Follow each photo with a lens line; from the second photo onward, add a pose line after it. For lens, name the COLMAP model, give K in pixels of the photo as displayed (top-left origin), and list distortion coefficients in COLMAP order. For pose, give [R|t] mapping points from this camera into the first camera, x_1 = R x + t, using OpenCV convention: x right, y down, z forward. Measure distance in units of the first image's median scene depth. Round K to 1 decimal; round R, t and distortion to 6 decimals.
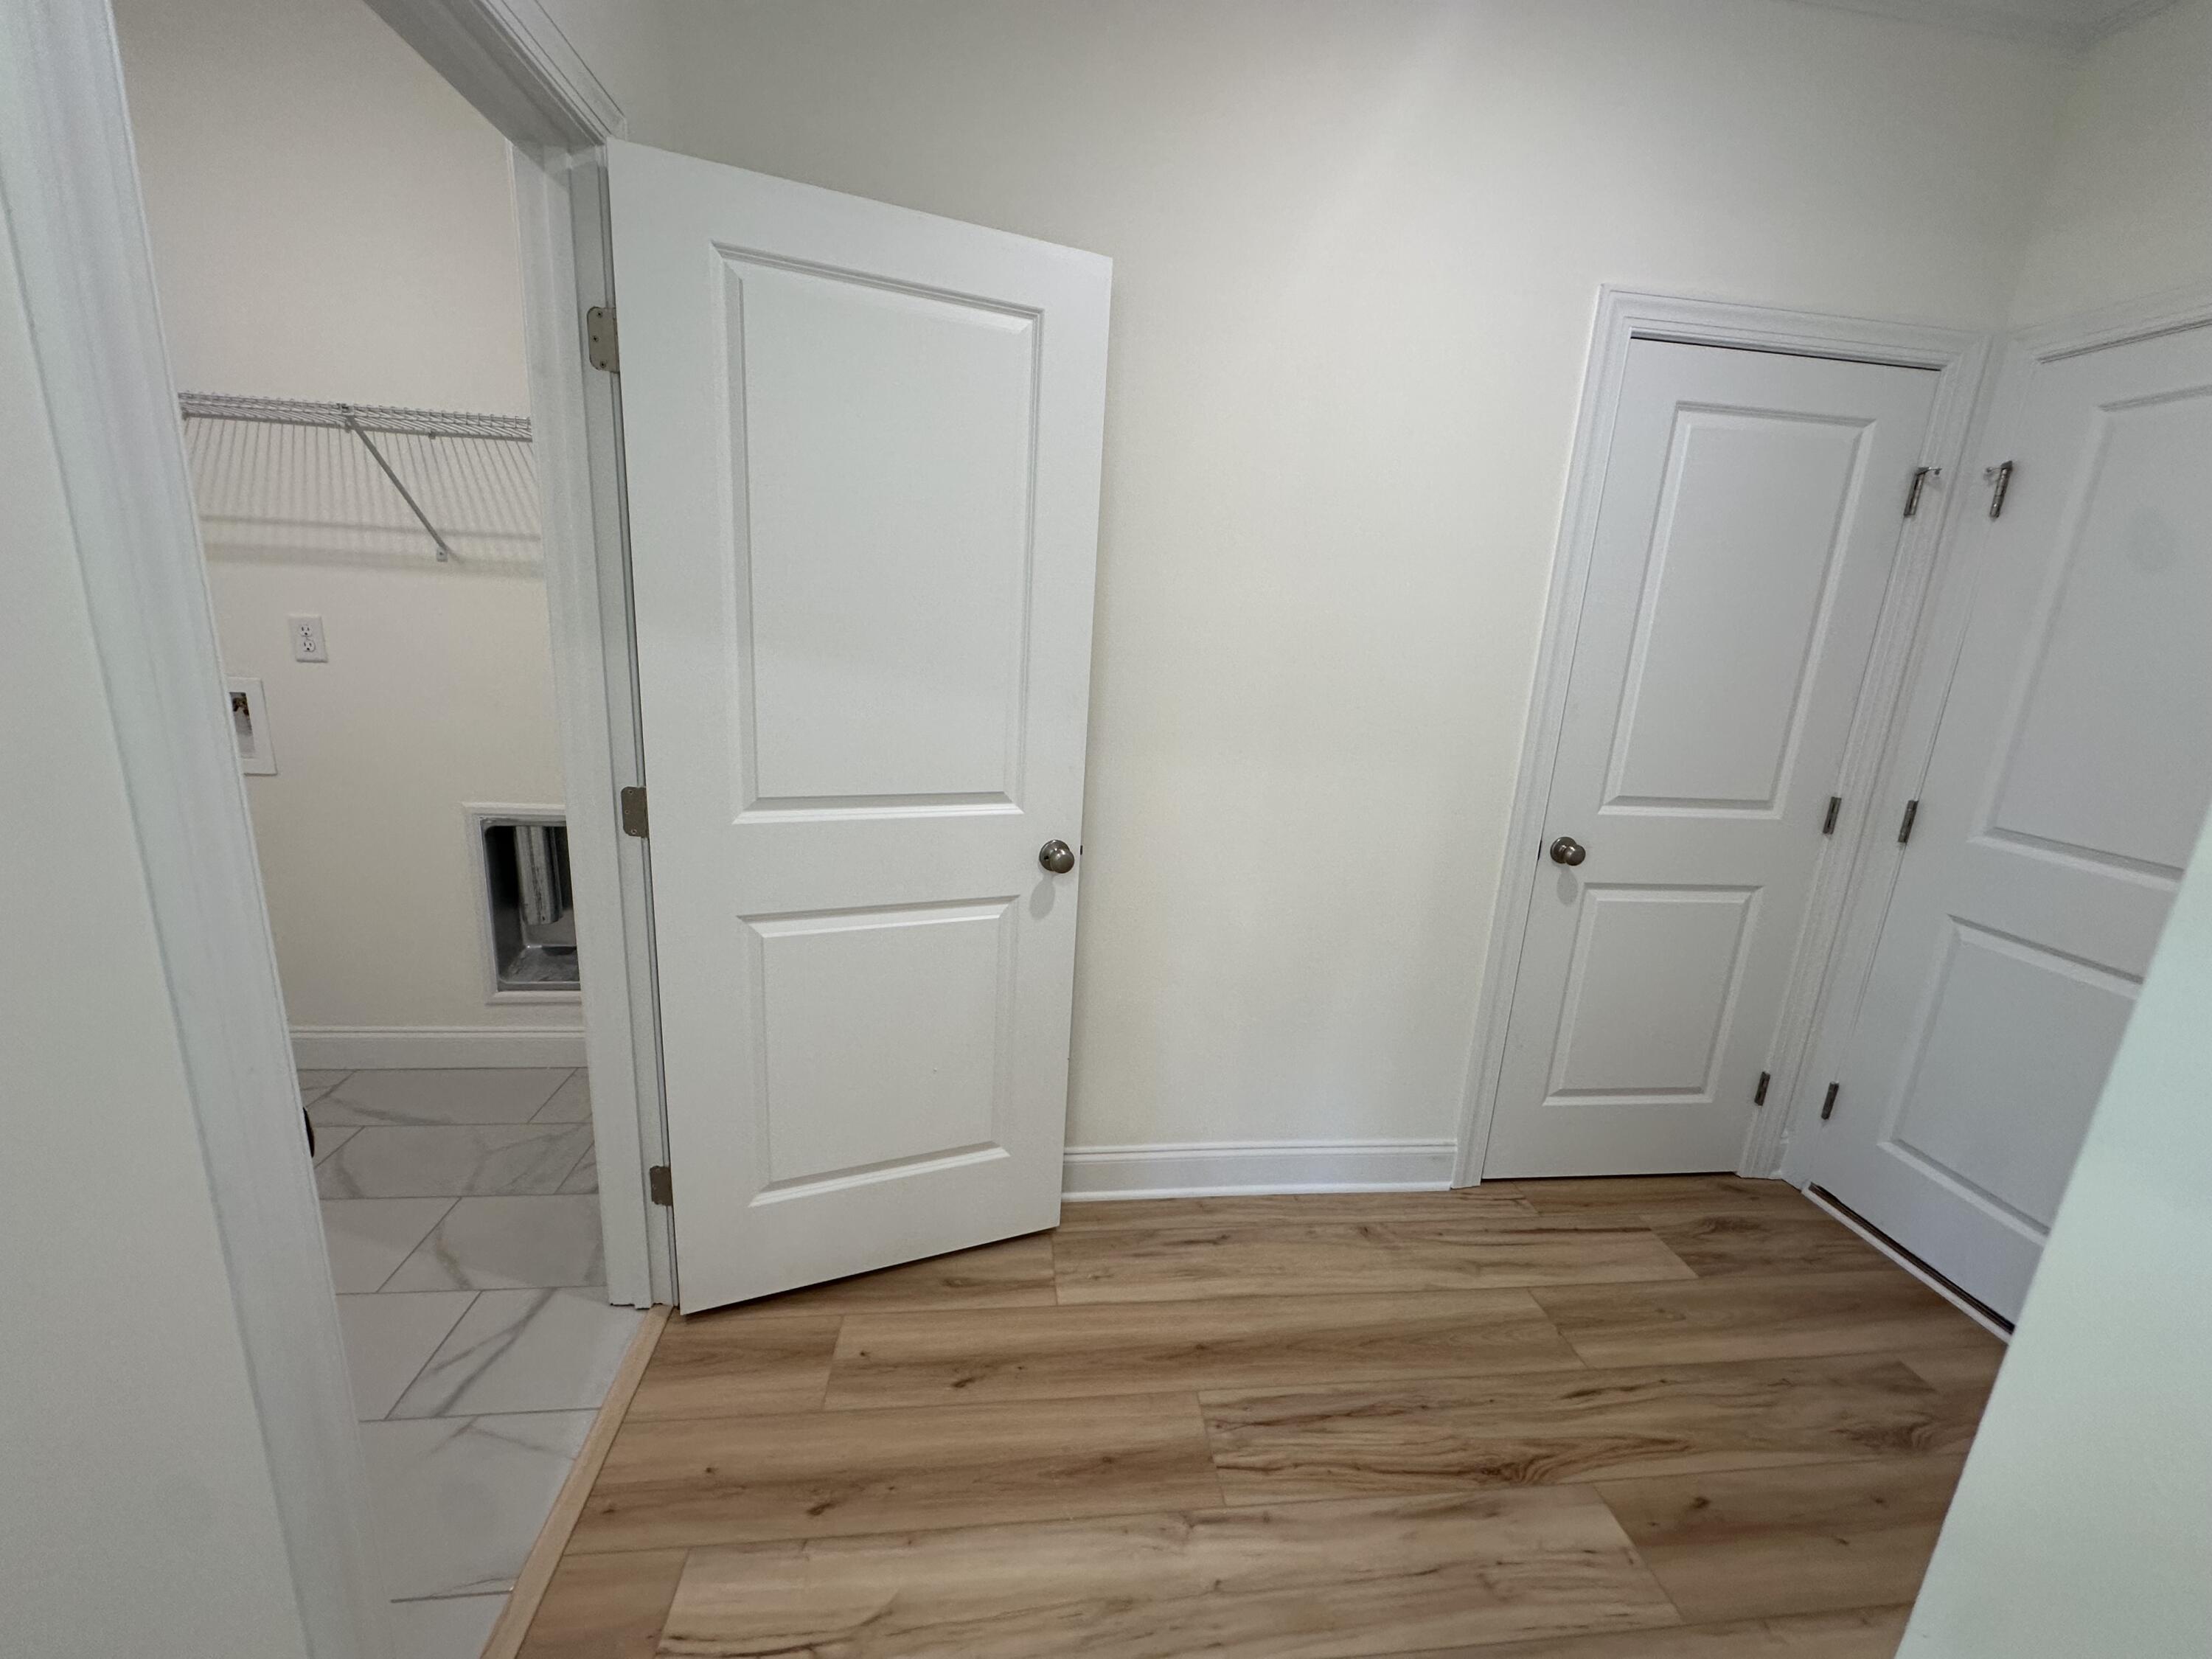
lens RADIAL K [[863.9, 0, 1111.1], [0, 863.9, 845.9], [0, 0, 1]] dist [-0.000728, -0.000117]
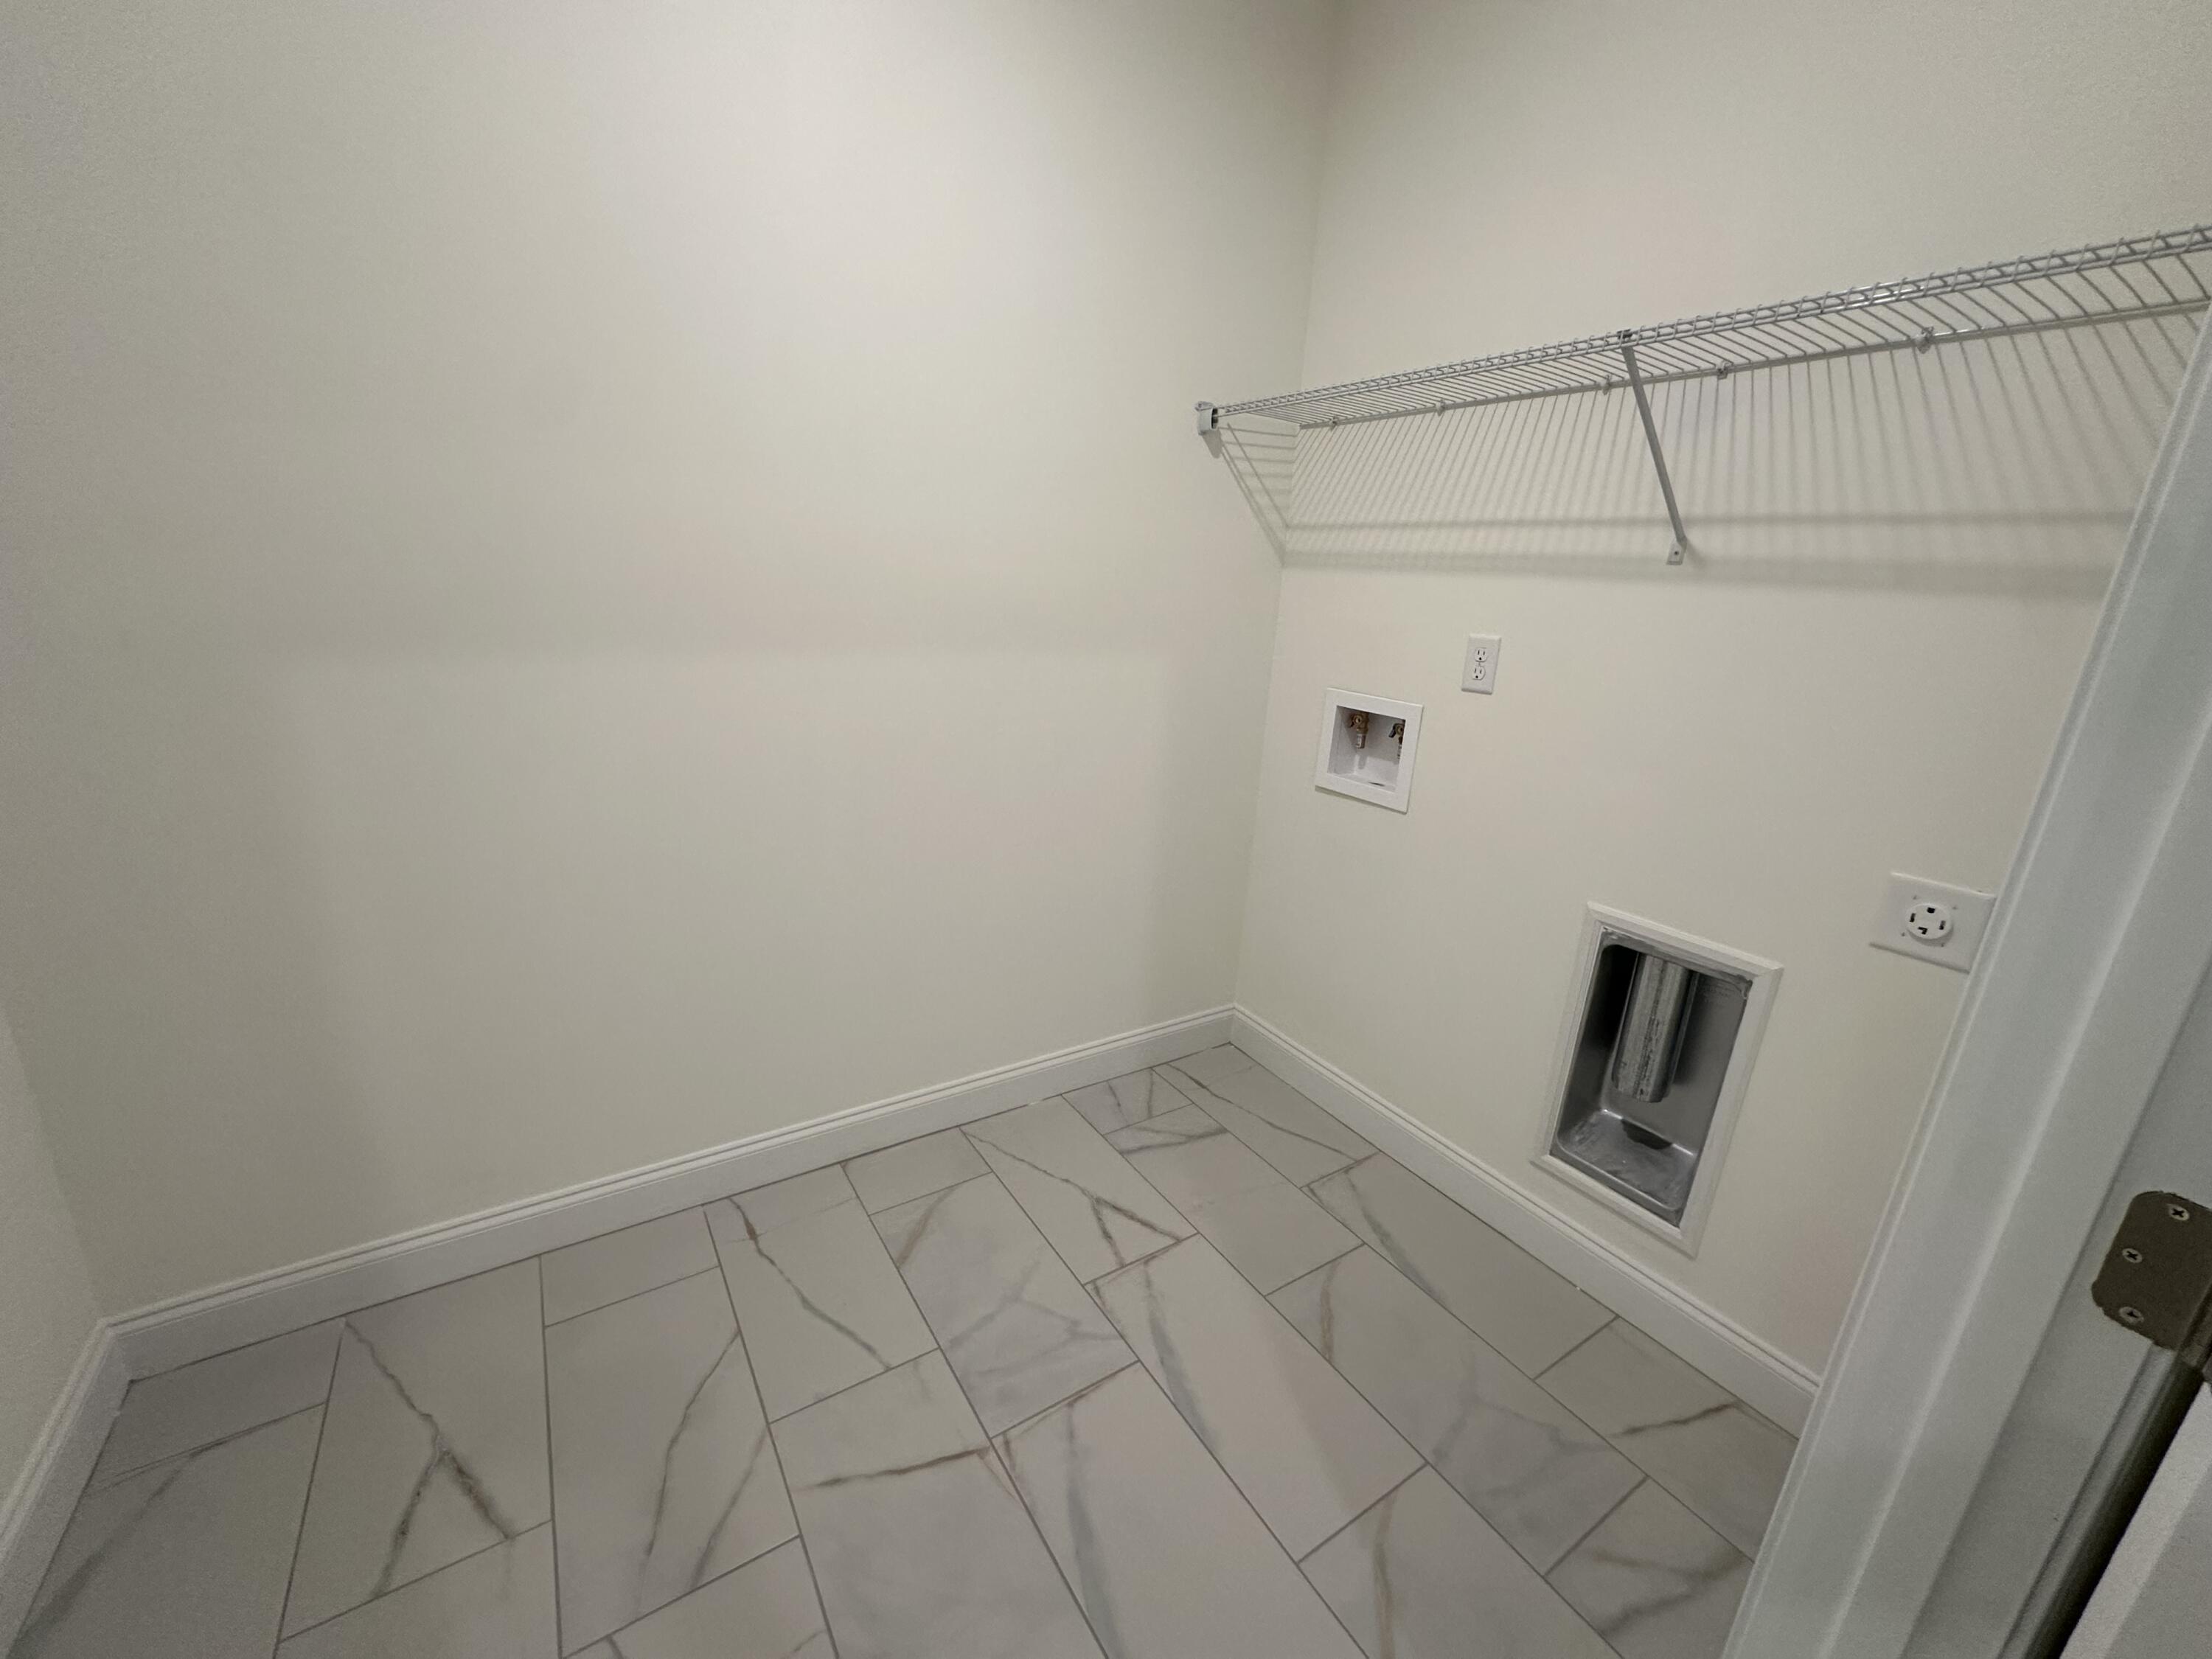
lens RADIAL K [[881.2, 0, 1102.4], [0, 881.2, 824.9], [0, 0, 1]] dist [-0.002563, 0.000608]
pose [[0.433564, 0.227029, -0.872055, -0.319424], [-0.234286, 0.962862, 0.134188, -0.119775], [0.870133, 0.146131, 0.470652, 0.313932]]
